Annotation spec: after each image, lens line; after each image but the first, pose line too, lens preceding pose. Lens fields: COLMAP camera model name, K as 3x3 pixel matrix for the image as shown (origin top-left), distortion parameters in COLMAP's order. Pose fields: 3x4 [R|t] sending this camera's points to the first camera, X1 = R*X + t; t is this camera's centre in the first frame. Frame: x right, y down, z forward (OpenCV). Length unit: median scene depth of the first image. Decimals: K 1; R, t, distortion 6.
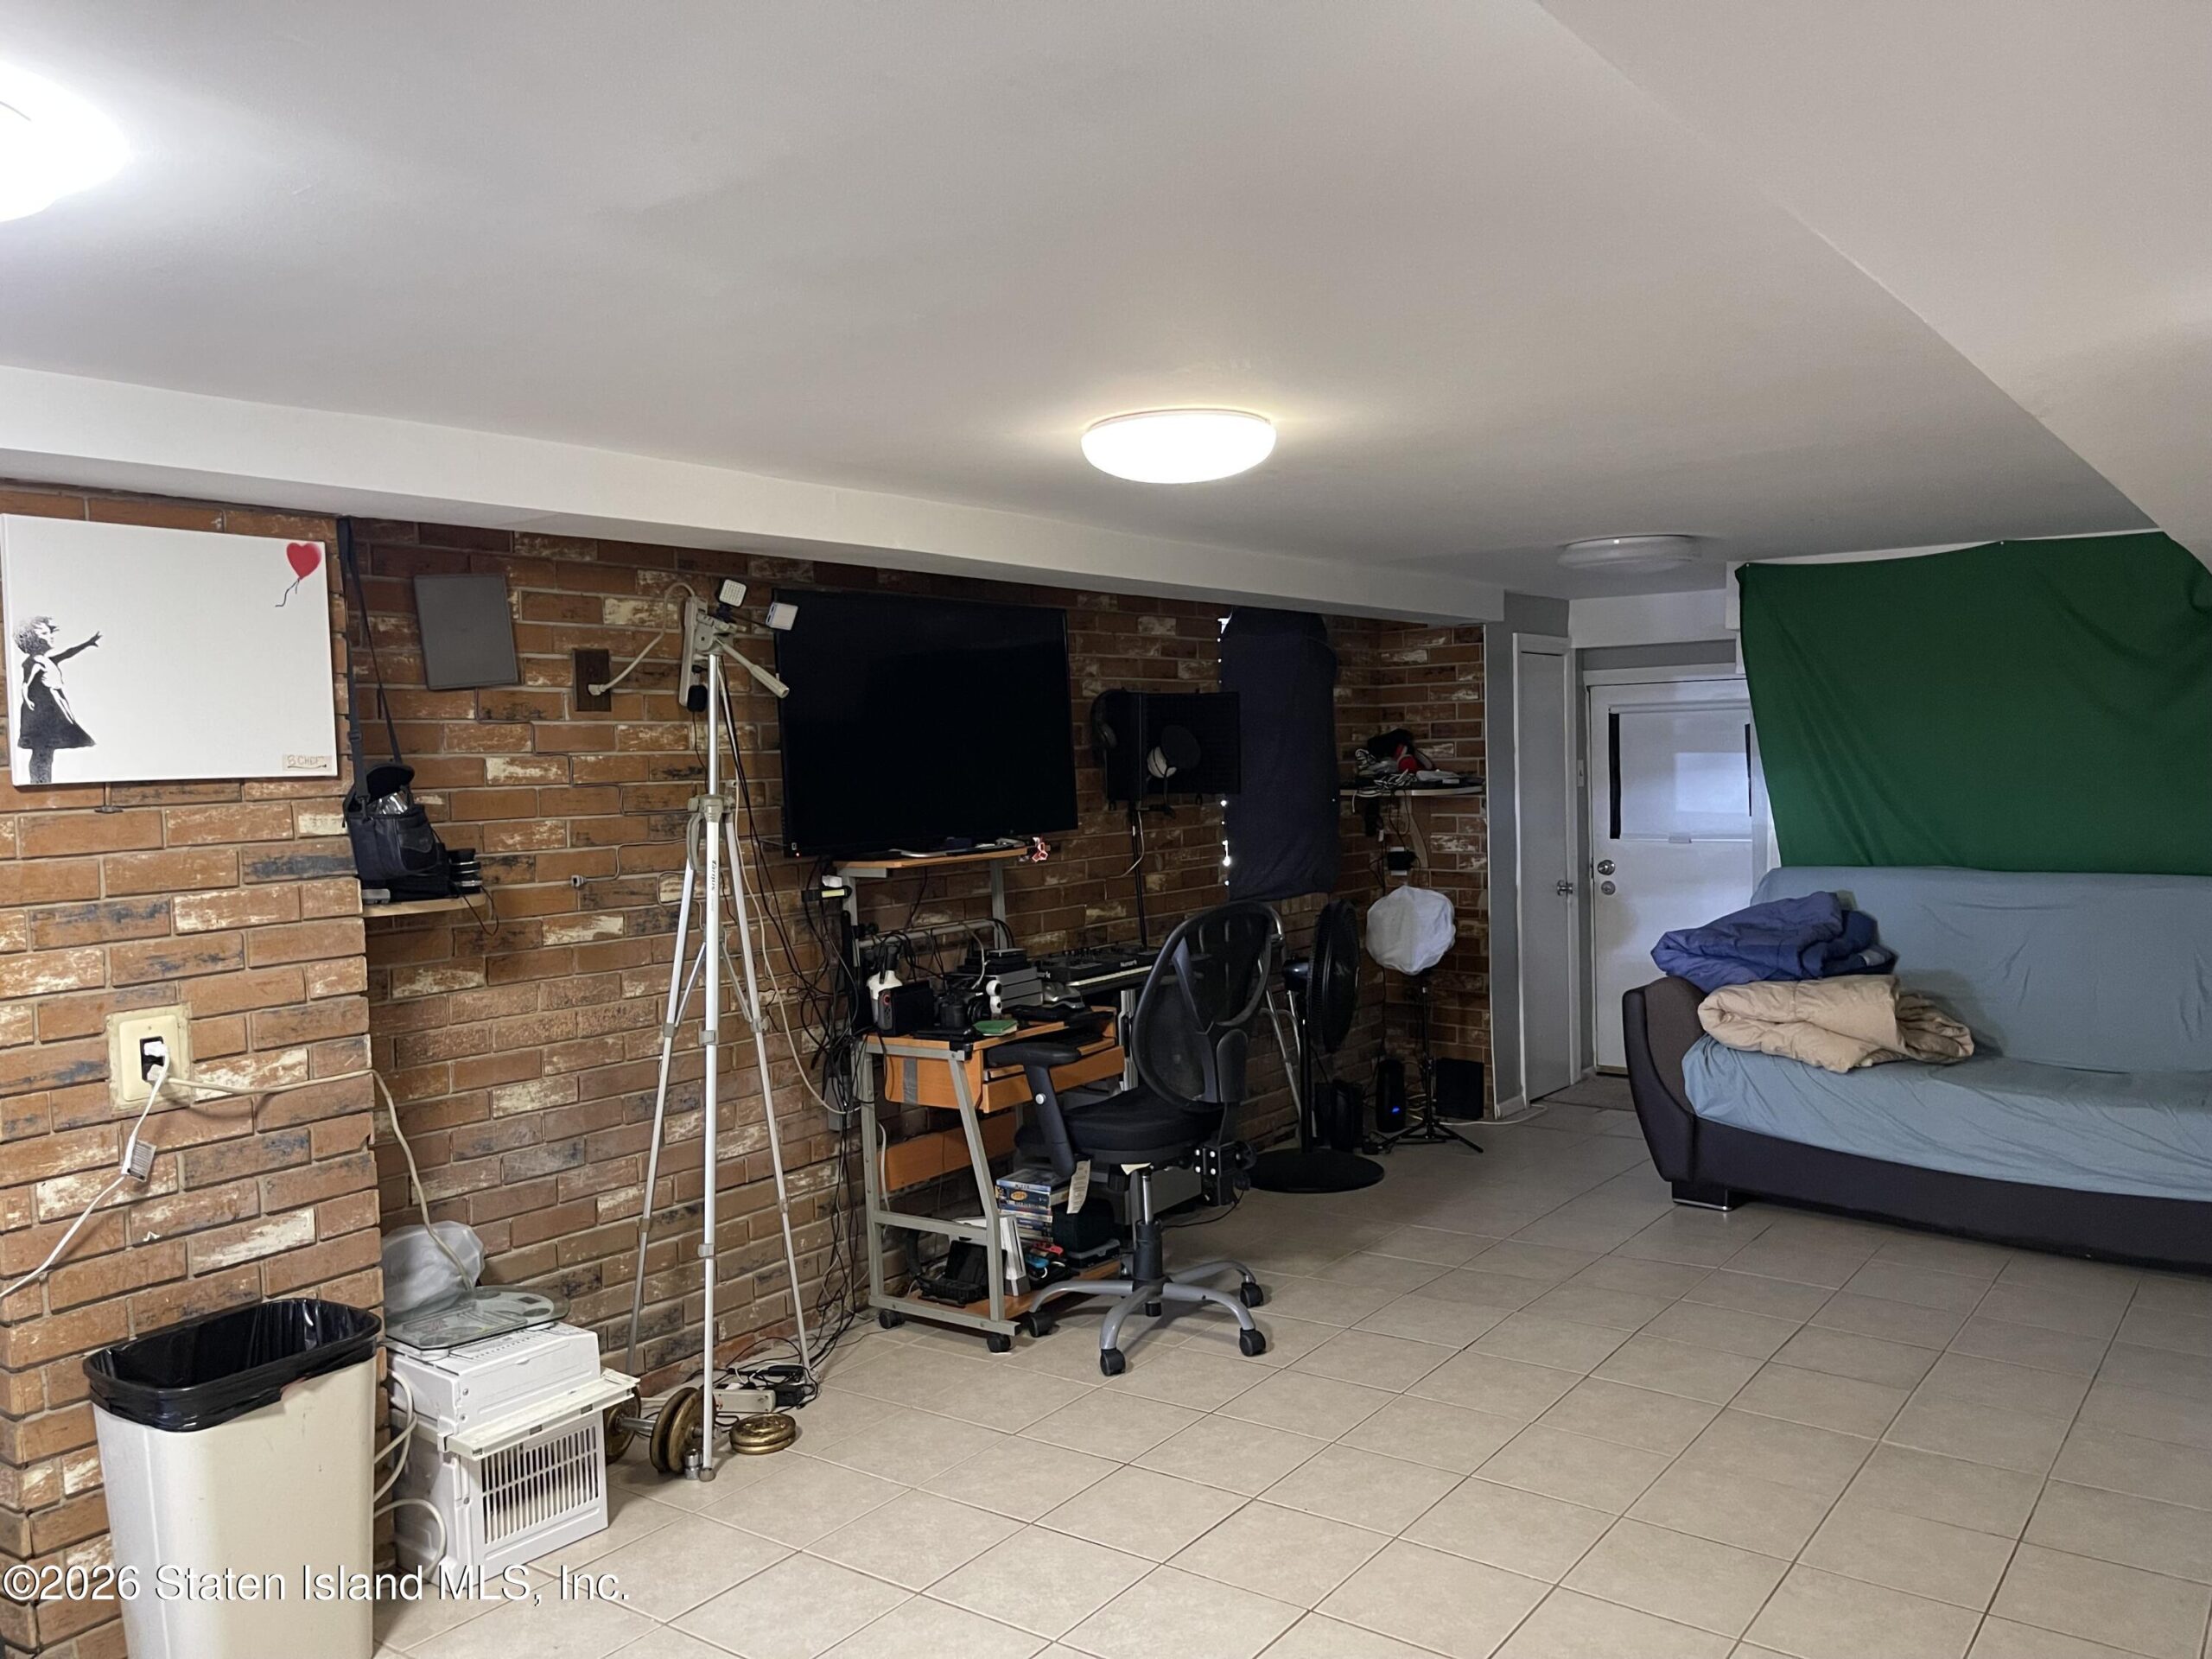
lens RADIAL K [[1673.9, 0, 1121.2], [0, 1673.9, 835.0], [0, 0, 1]] dist [0.078083, -0.105732]
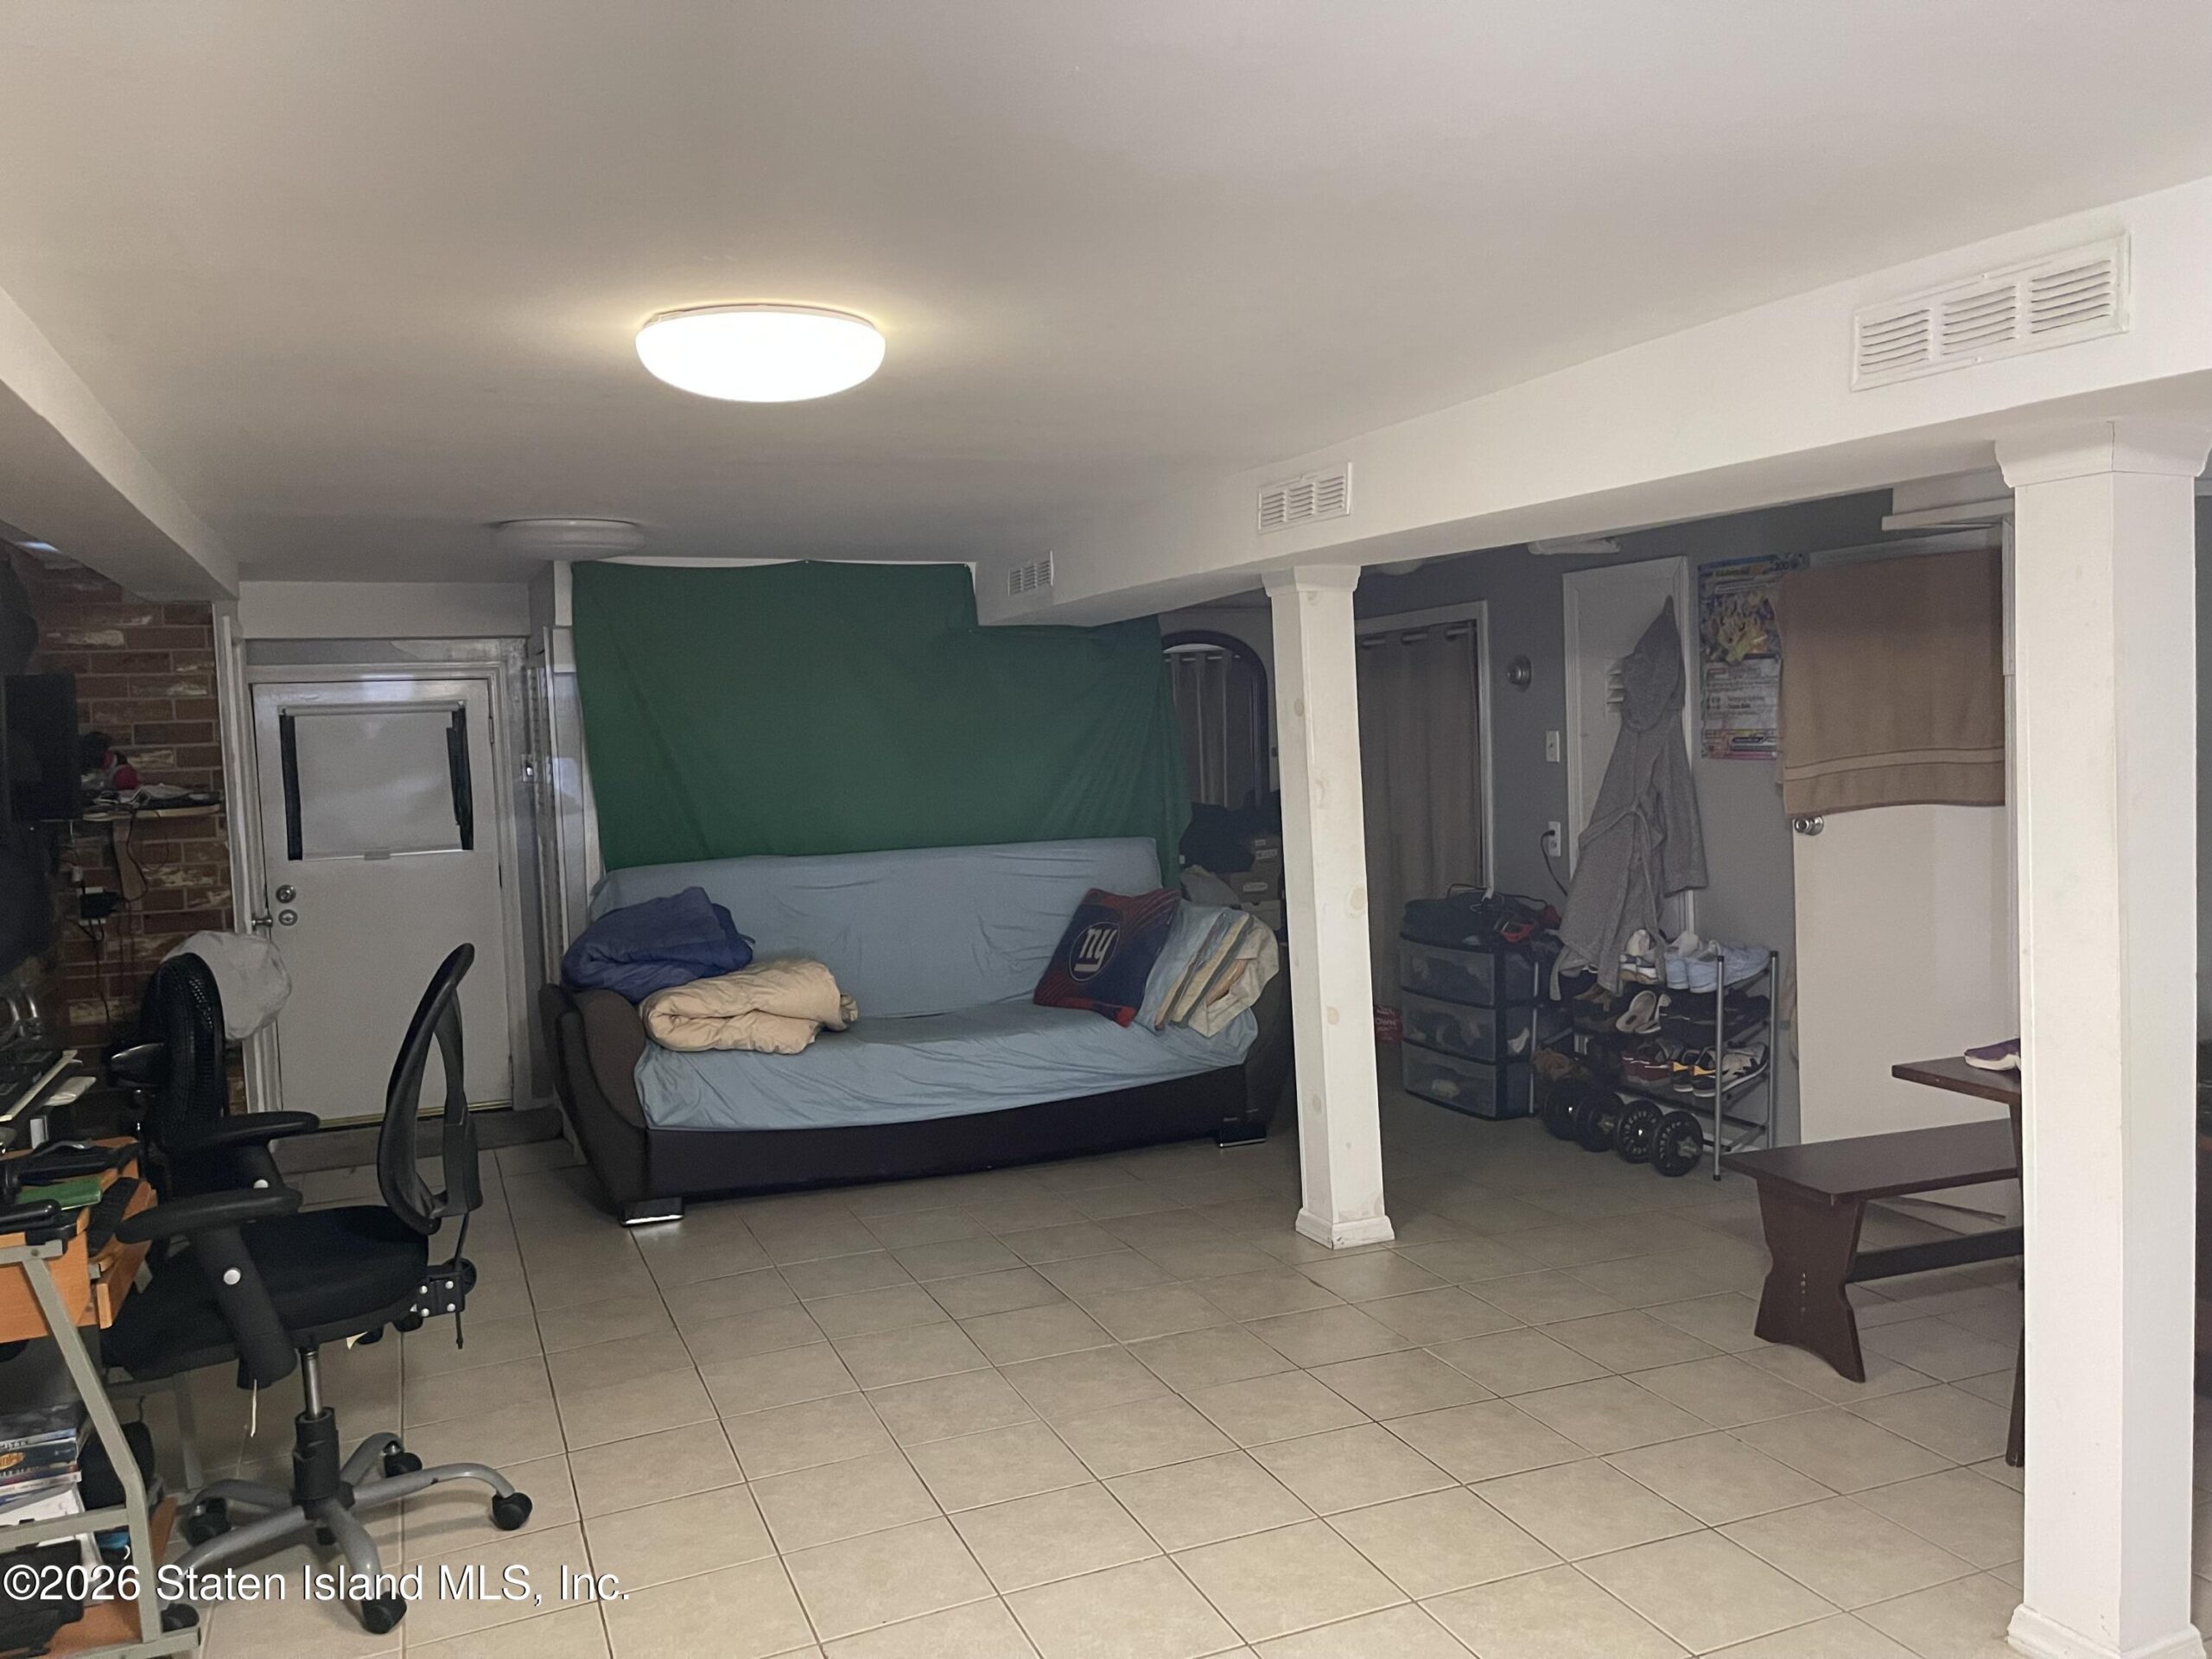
lens RADIAL K [[1673.9, 0, 1111.7], [0, 1673.9, 815.3], [0, 0, 1]] dist [0.078083, -0.105732]
pose [[0.510617, -0.046274, 0.858562, -0.343680], [0.065180, 0.997761, 0.015012, -0.009148], [-0.857334, 0.048295, 0.512489, 0.275315]]
